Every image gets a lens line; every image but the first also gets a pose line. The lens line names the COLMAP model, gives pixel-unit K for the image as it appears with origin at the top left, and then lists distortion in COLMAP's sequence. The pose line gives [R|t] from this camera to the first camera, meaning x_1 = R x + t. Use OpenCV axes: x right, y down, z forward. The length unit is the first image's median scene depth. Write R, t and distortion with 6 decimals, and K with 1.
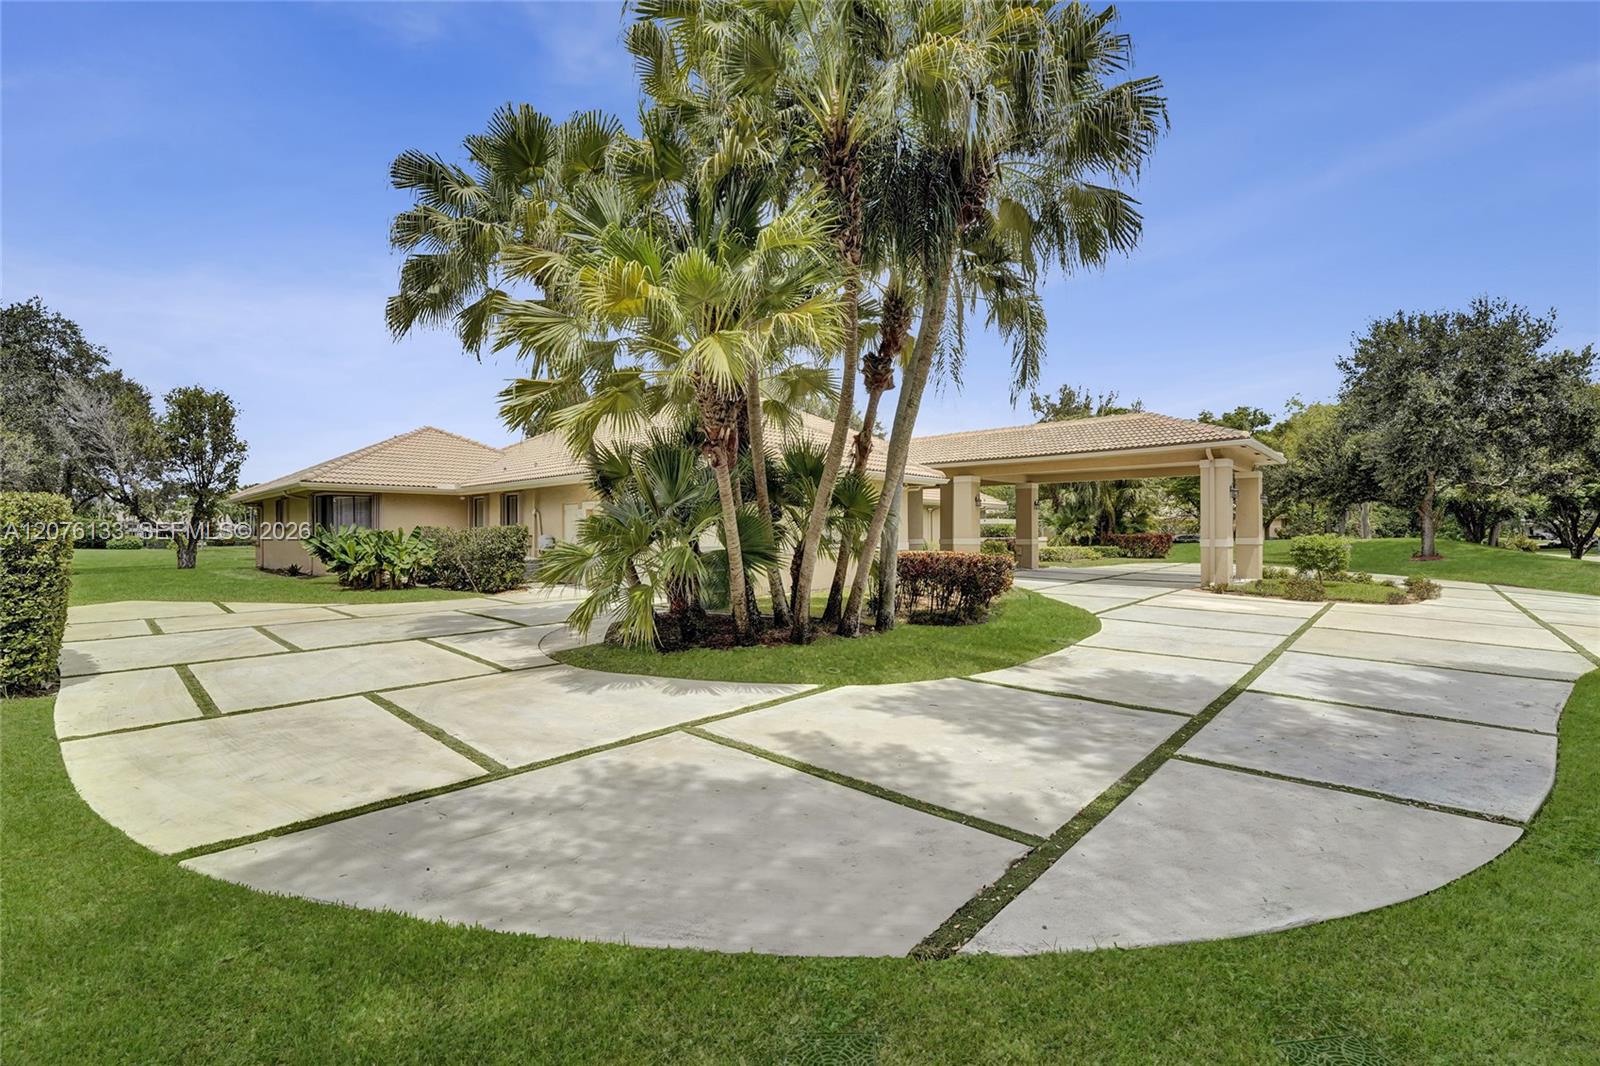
lens RADIAL K [[654.3, 0, 790.5], [0, 654.3, 535.5], [0, 0, 1]] dist [-0.018752, 0.000896]
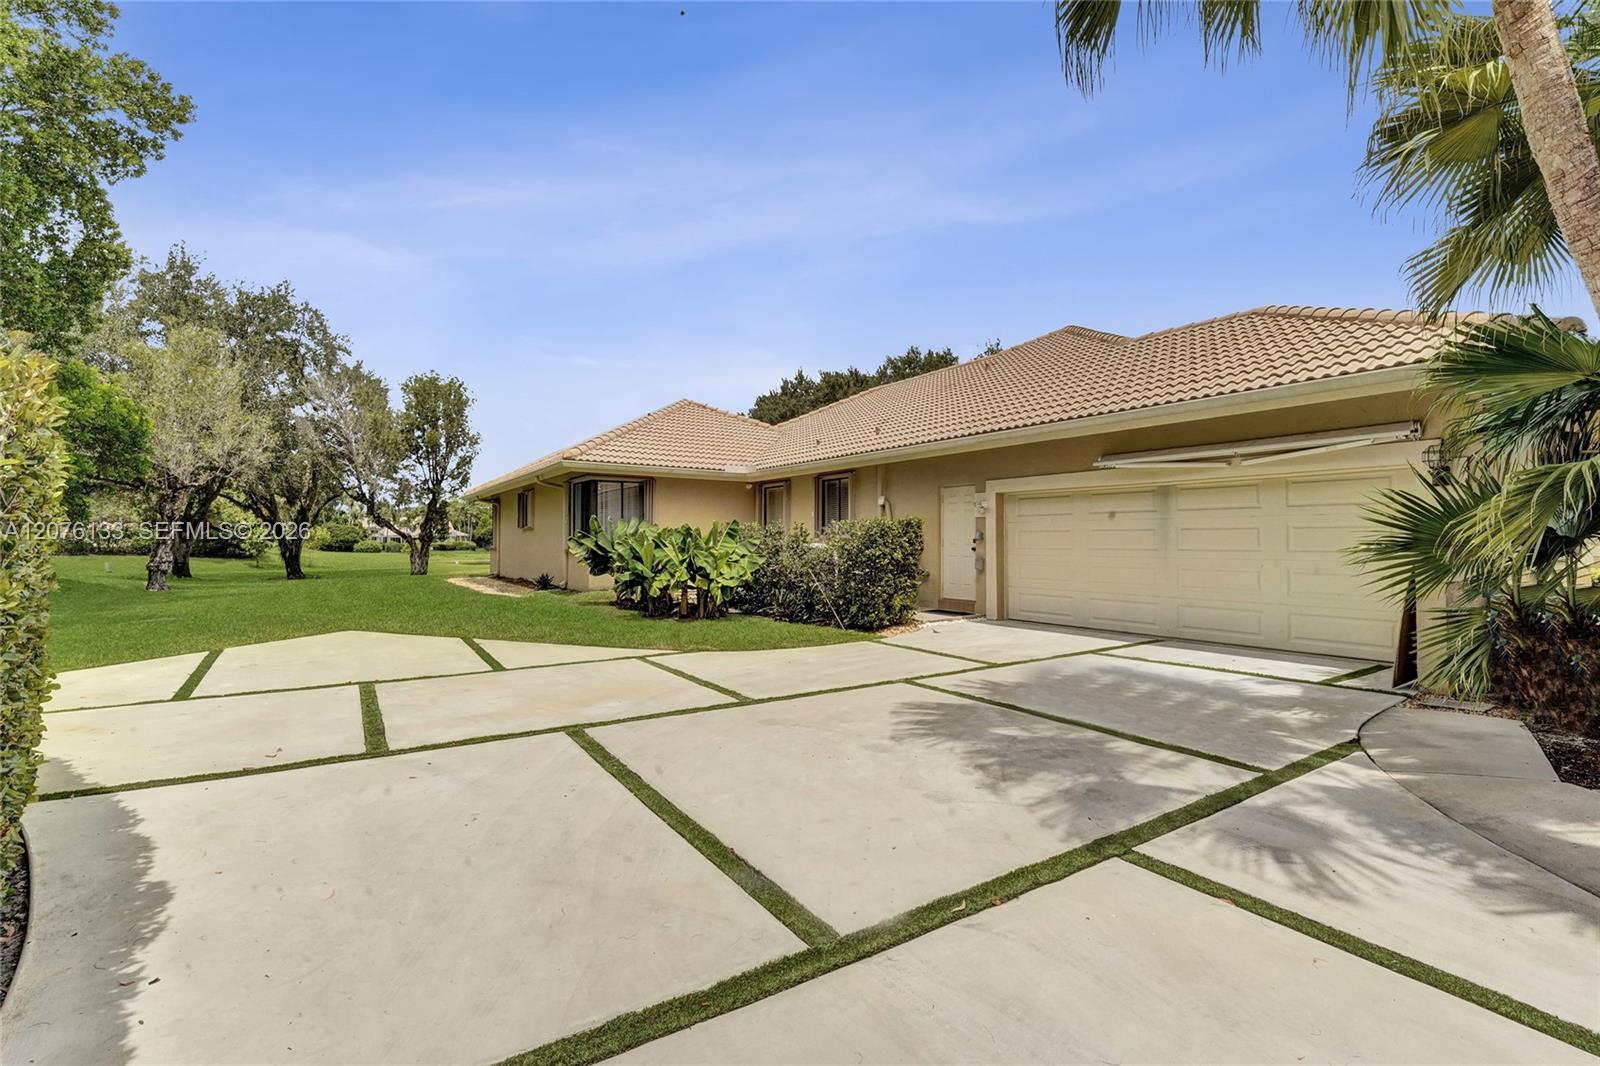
lens RADIAL K [[654.3, 0, 807.5], [0, 654.3, 530.8], [0, 0, 1]] dist [-0.018752, 0.000896]
pose [[0.977908, 0.003047, -0.209016, -0.224455], [-0.007706, 0.999740, -0.021479, 0.006111], [0.208896, 0.022615, 0.977676, 0.231854]]
